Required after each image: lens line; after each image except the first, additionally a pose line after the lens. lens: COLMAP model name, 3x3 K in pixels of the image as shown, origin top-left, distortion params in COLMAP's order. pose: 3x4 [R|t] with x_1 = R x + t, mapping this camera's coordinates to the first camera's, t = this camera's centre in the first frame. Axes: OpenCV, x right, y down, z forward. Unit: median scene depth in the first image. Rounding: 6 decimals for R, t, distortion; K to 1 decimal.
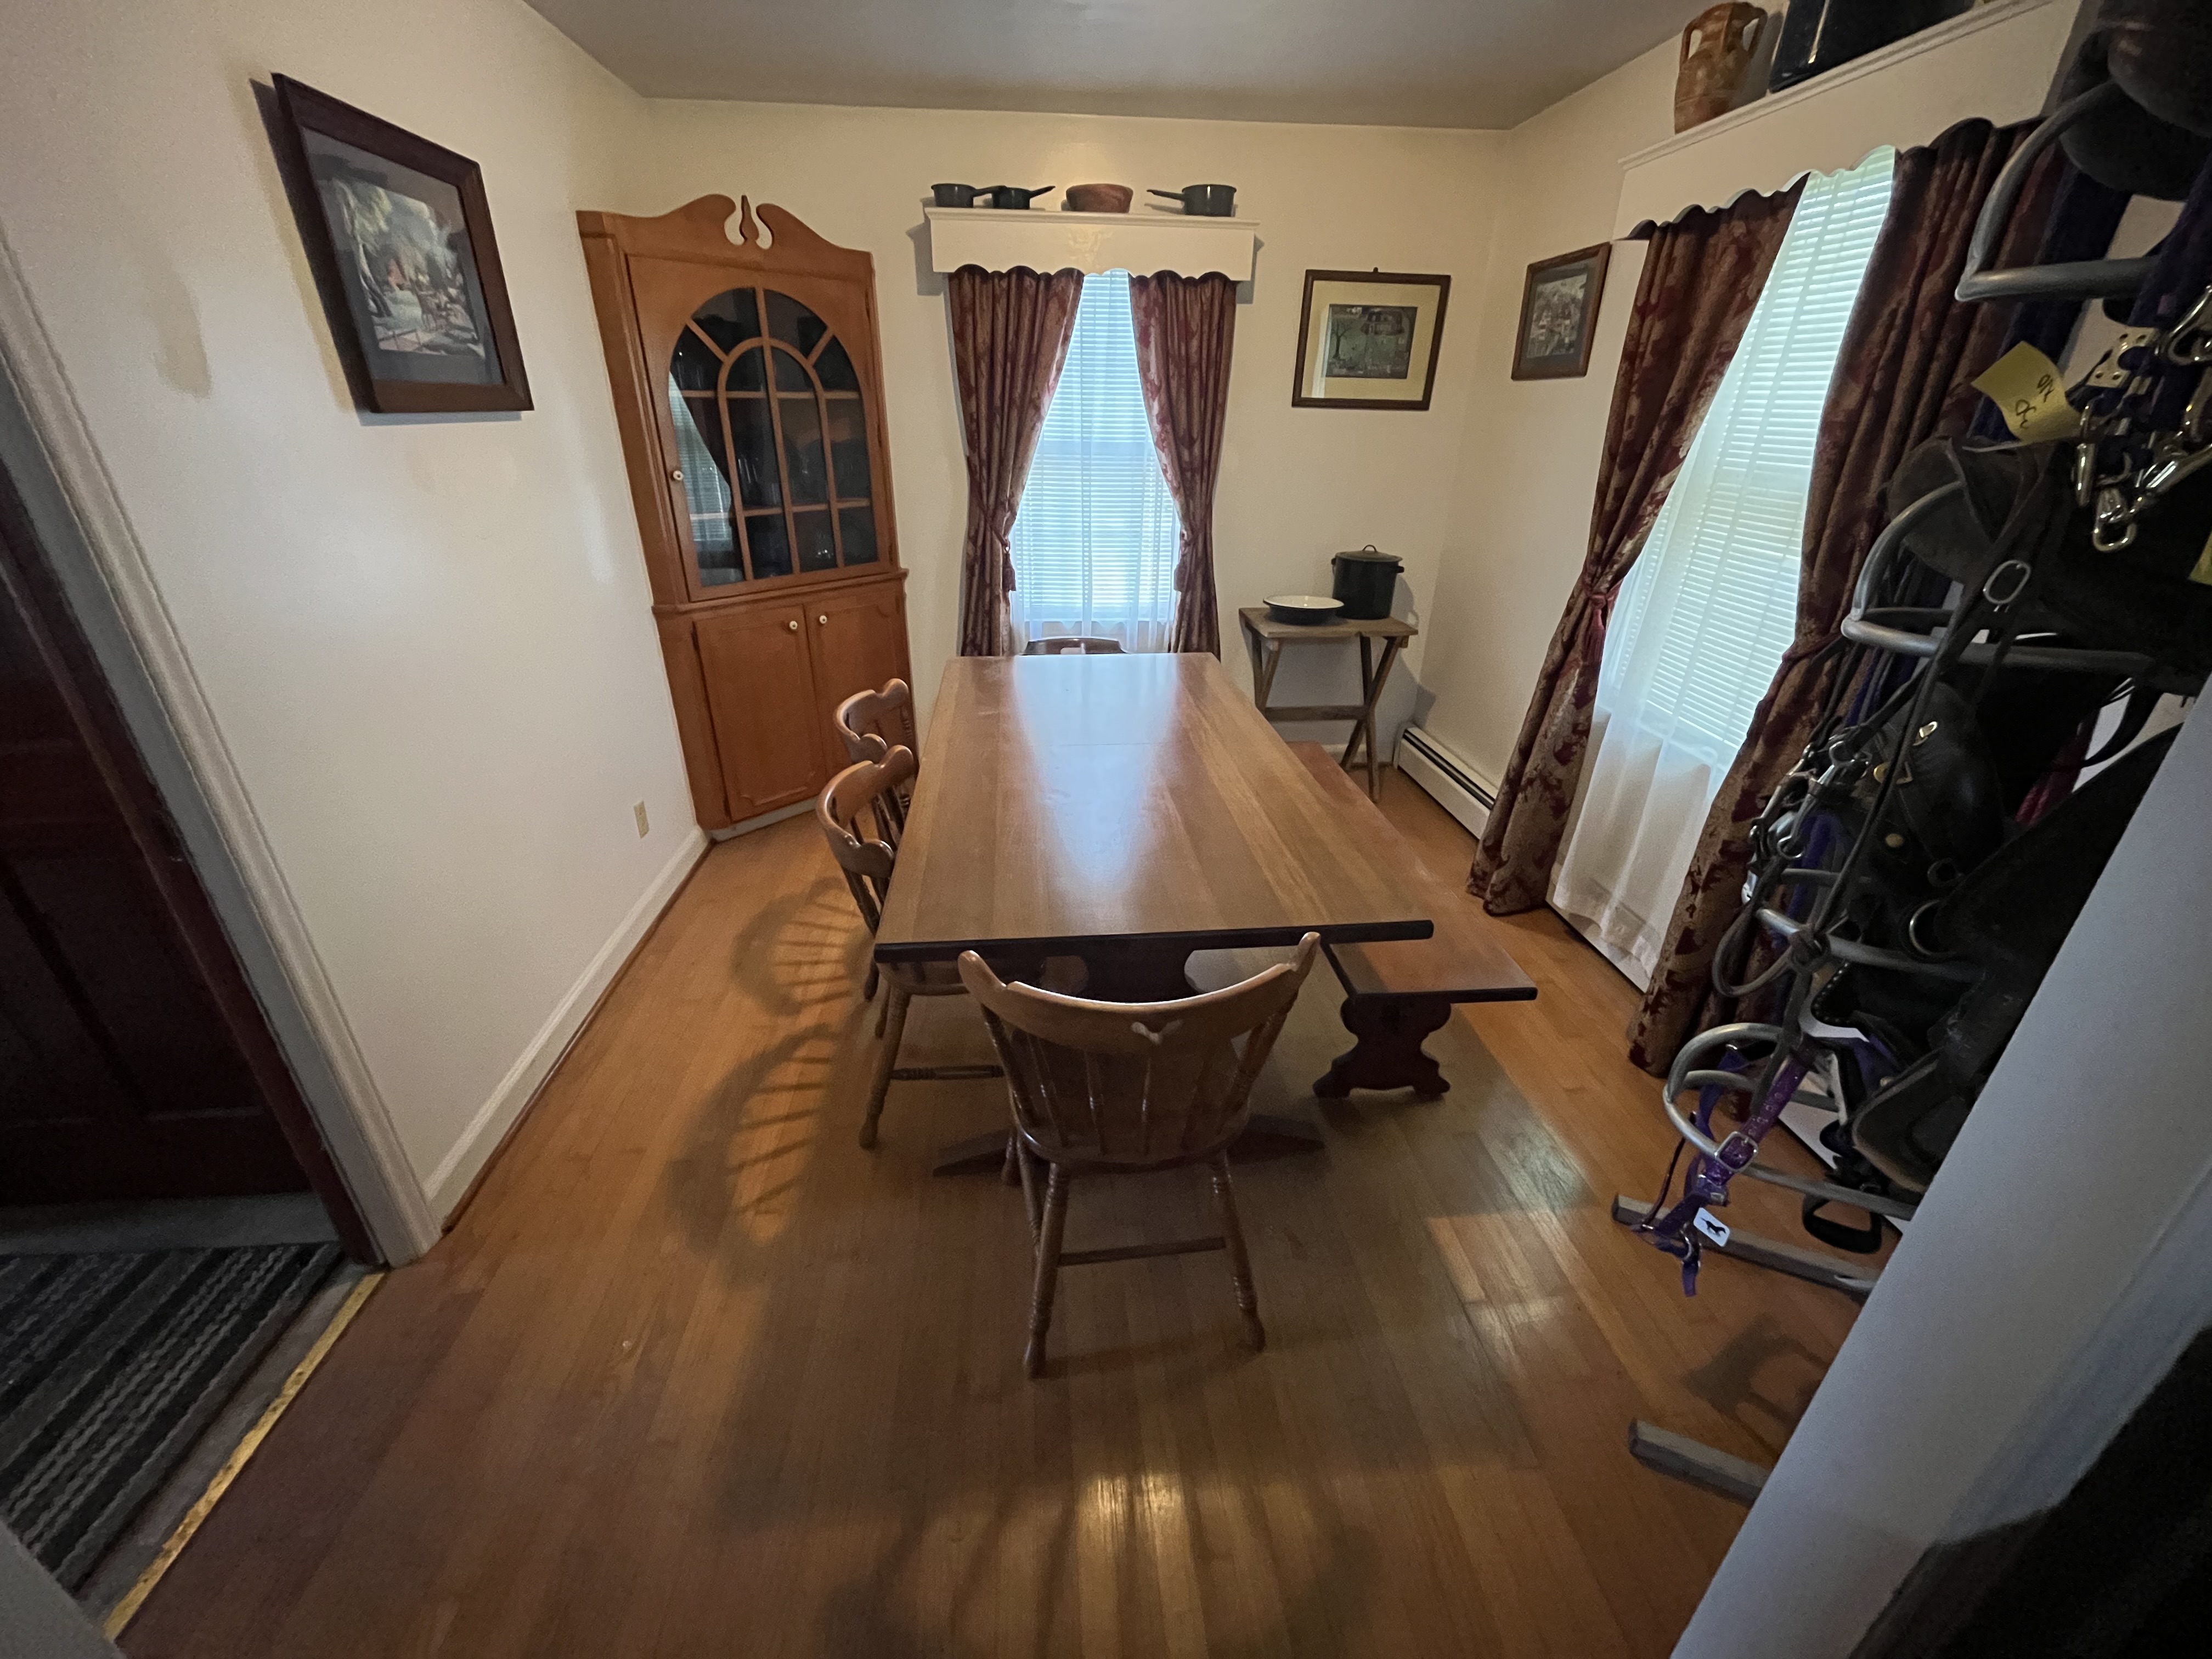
lens RADIAL K [[885.8, 0, 1101.2], [0, 885.8, 829.2], [0, 0, 1]] dist [-0.001059, -0.000251]
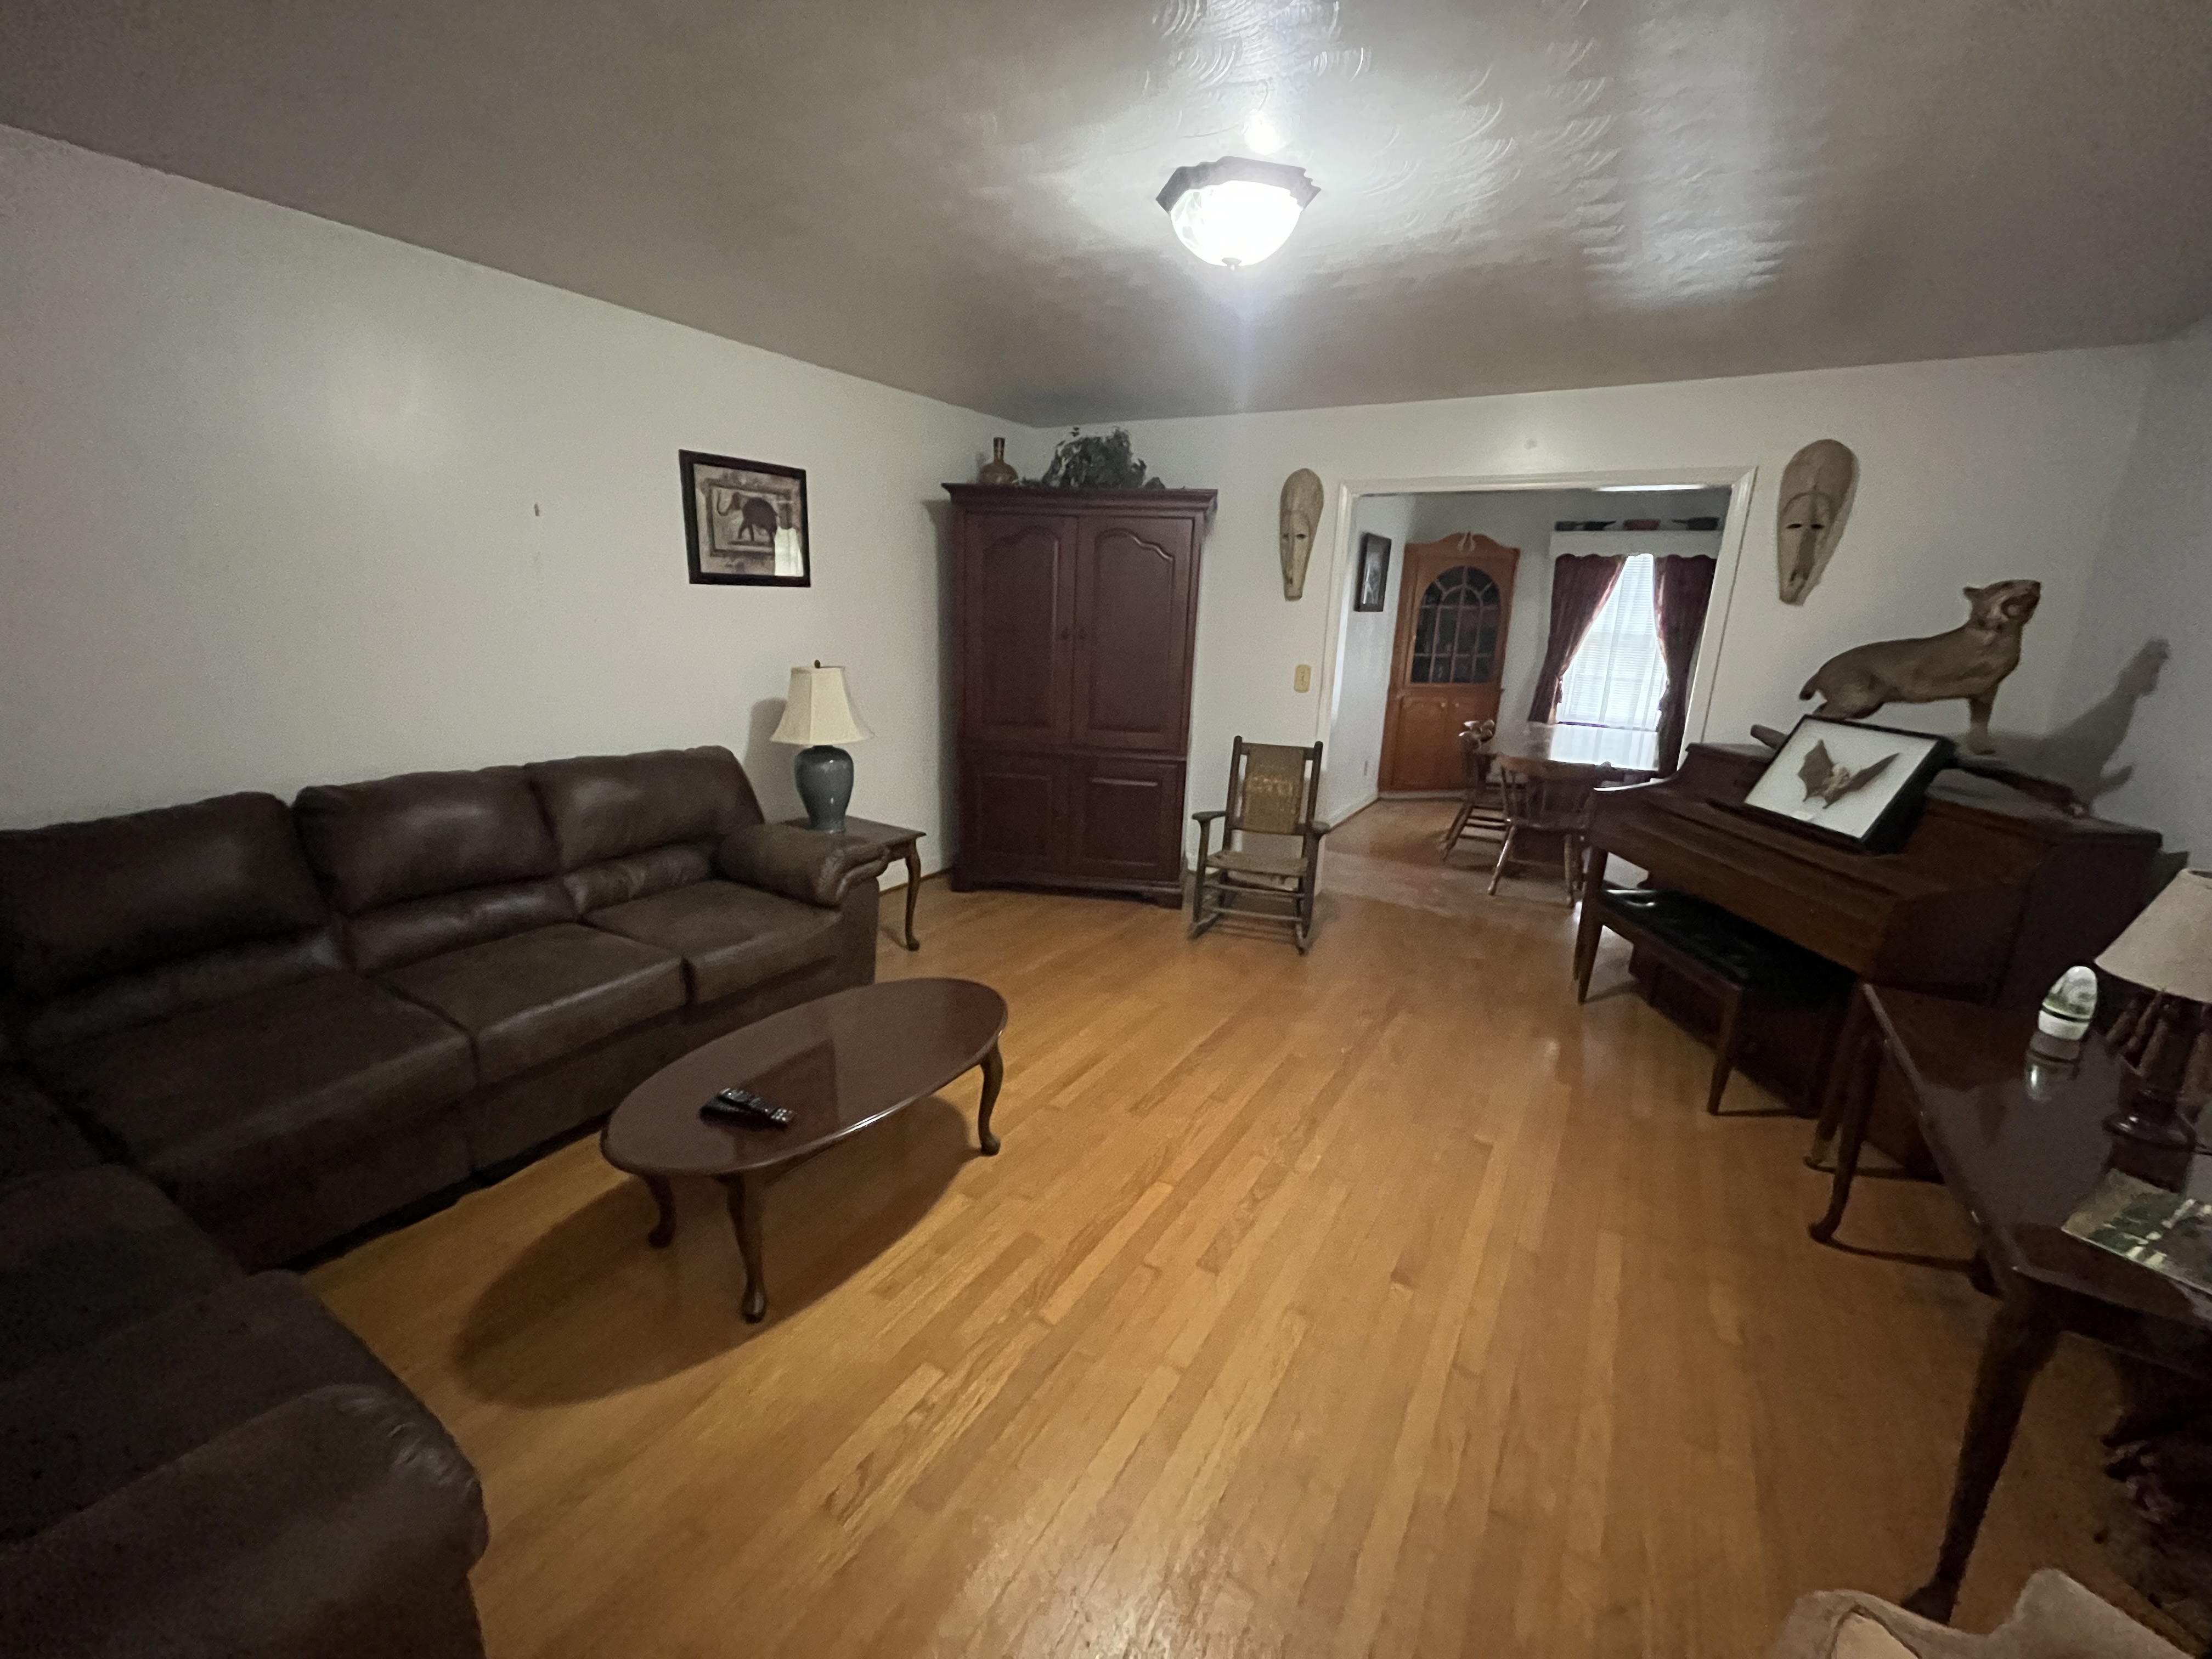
lens RADIAL K [[885.8, 0, 1102.7], [0, 885.8, 828.0], [0, 0, 1]] dist [-0.001059, -0.000251]
pose [[0.801050, 0.168067, -0.574519, 0.469373], [-0.281005, 0.953029, -0.113011, 0.894287], [0.528540, 0.251970, 0.810652, -1.874326]]
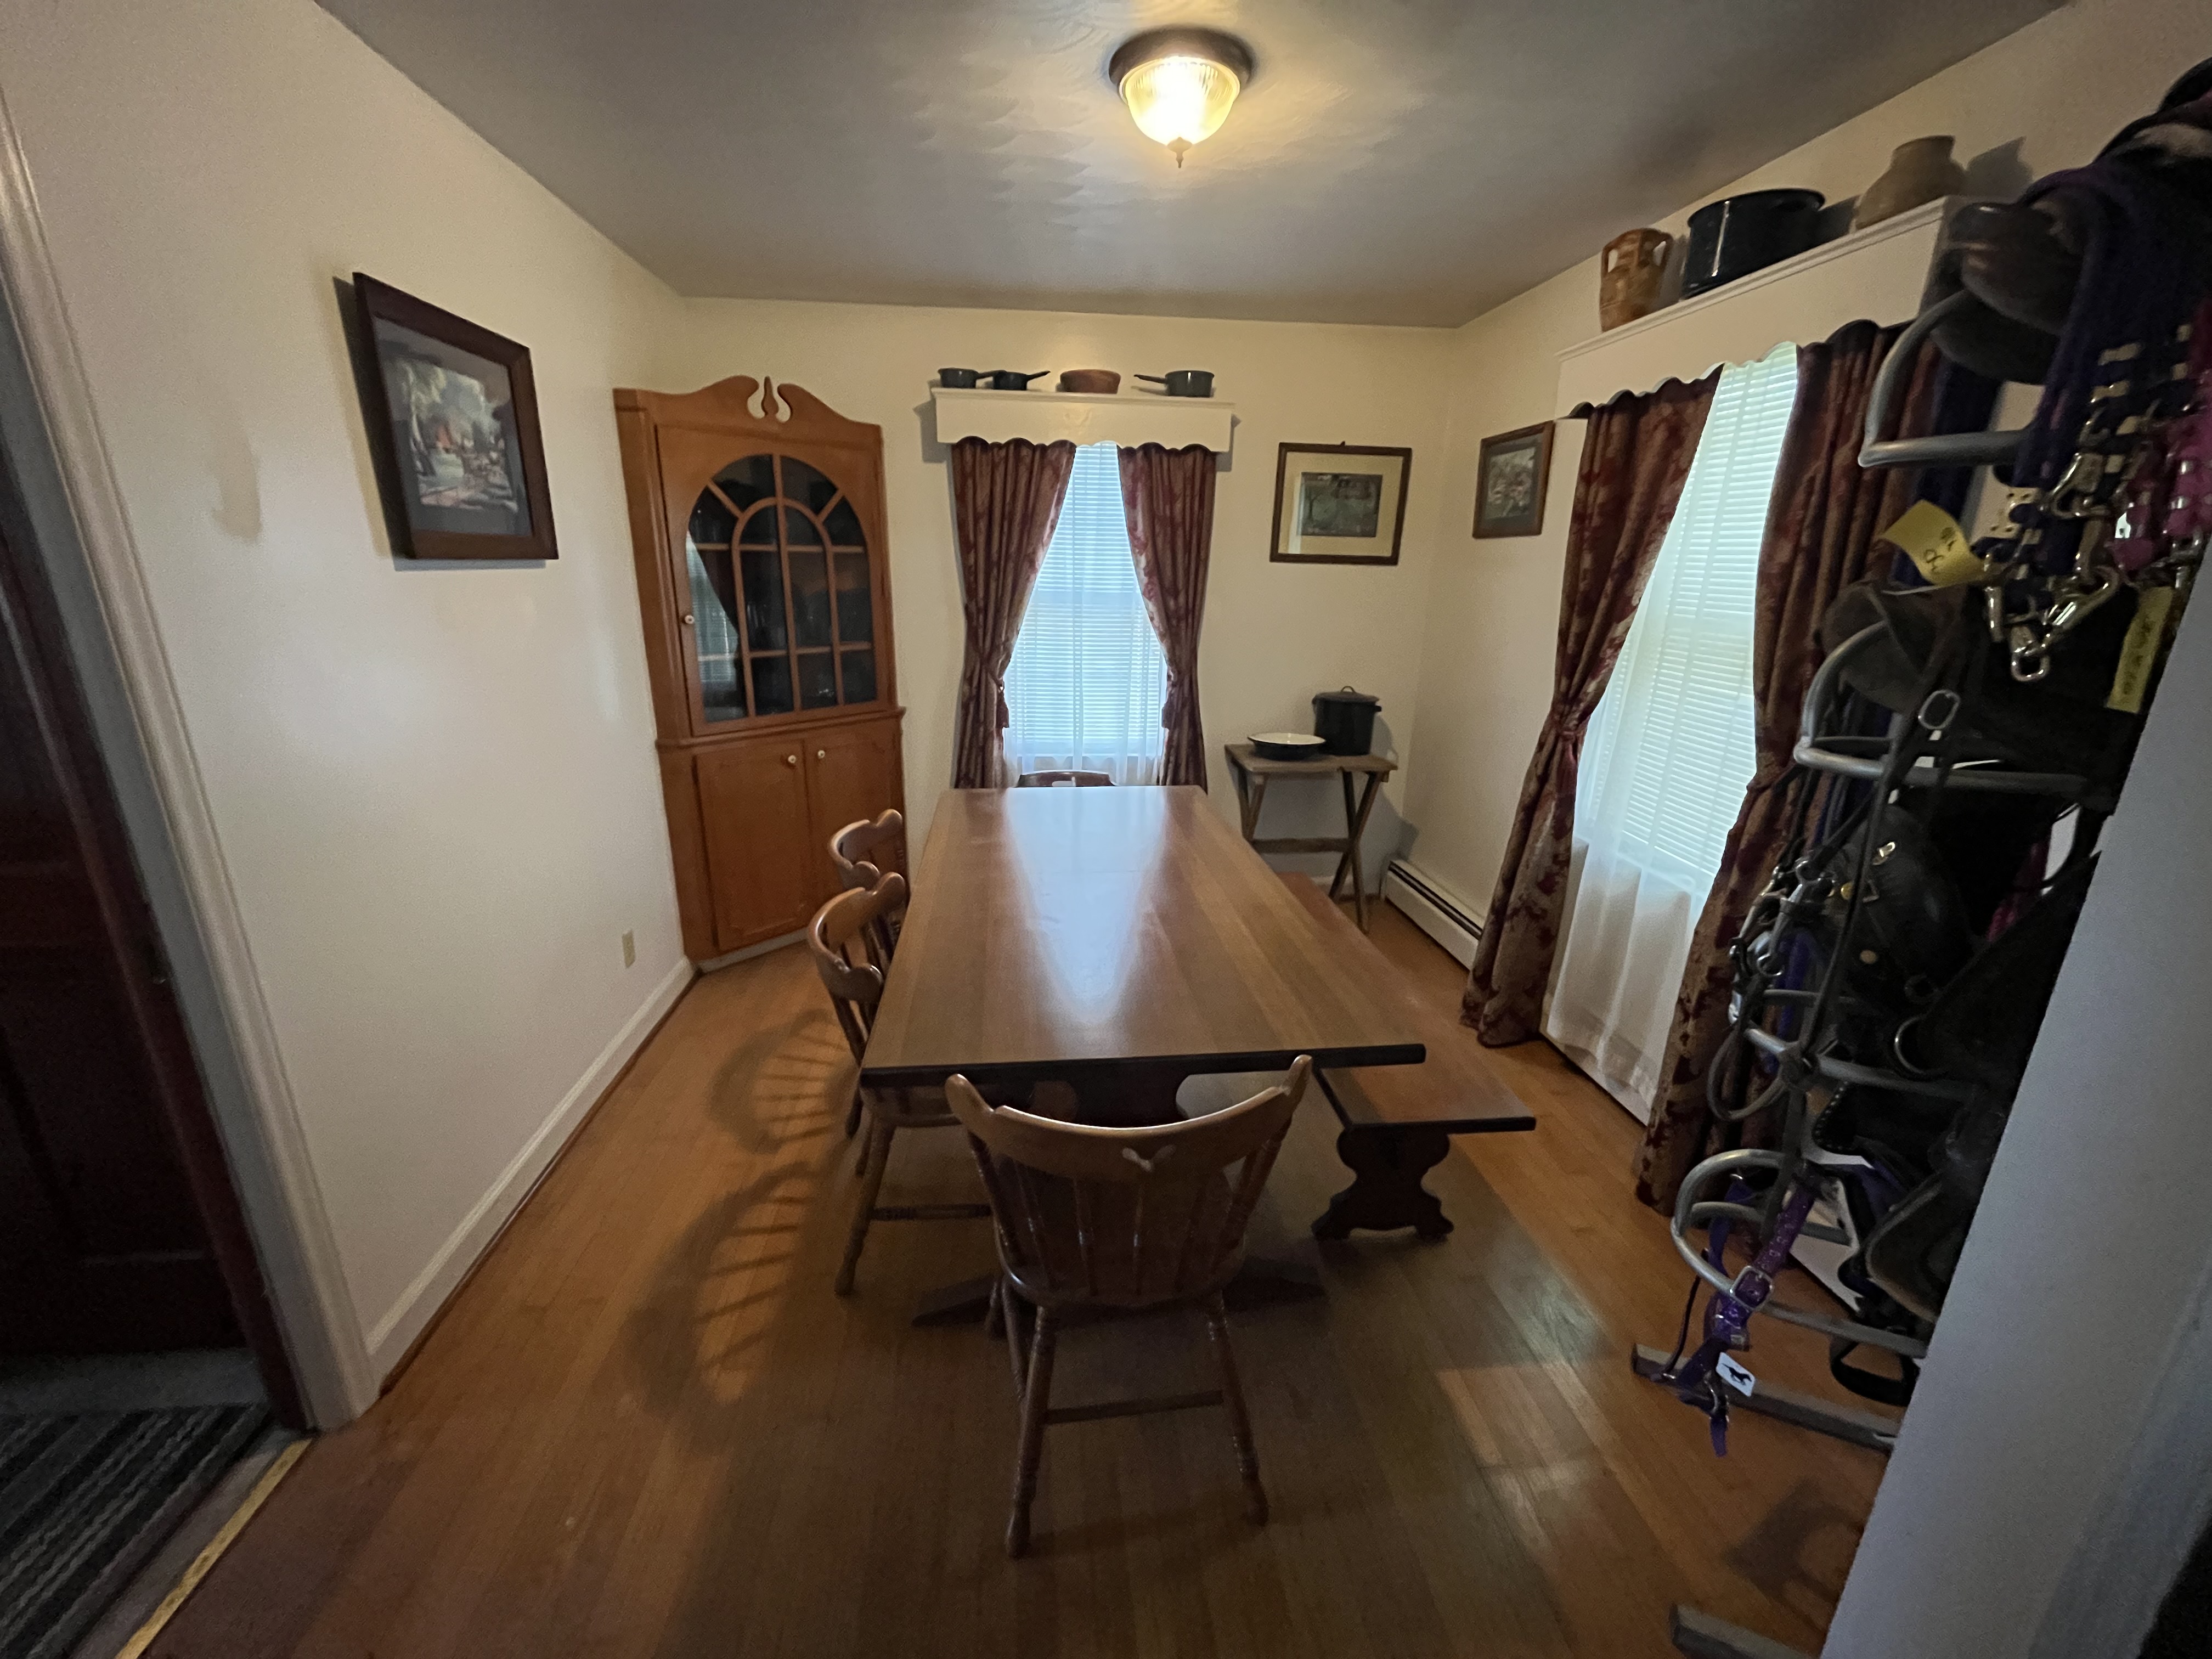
lens RADIAL K [[885.8, 0, 1100.6], [0, 885.8, 832.5], [0, 0, 1]] dist [-0.001059, -0.000251]
pose [[0.999943, 0.001393, 0.010557, -0.000174], [0.000206, 0.988695, -0.149943, 0.012761], [-0.010647, 0.149937, 0.988638, -0.011261]]
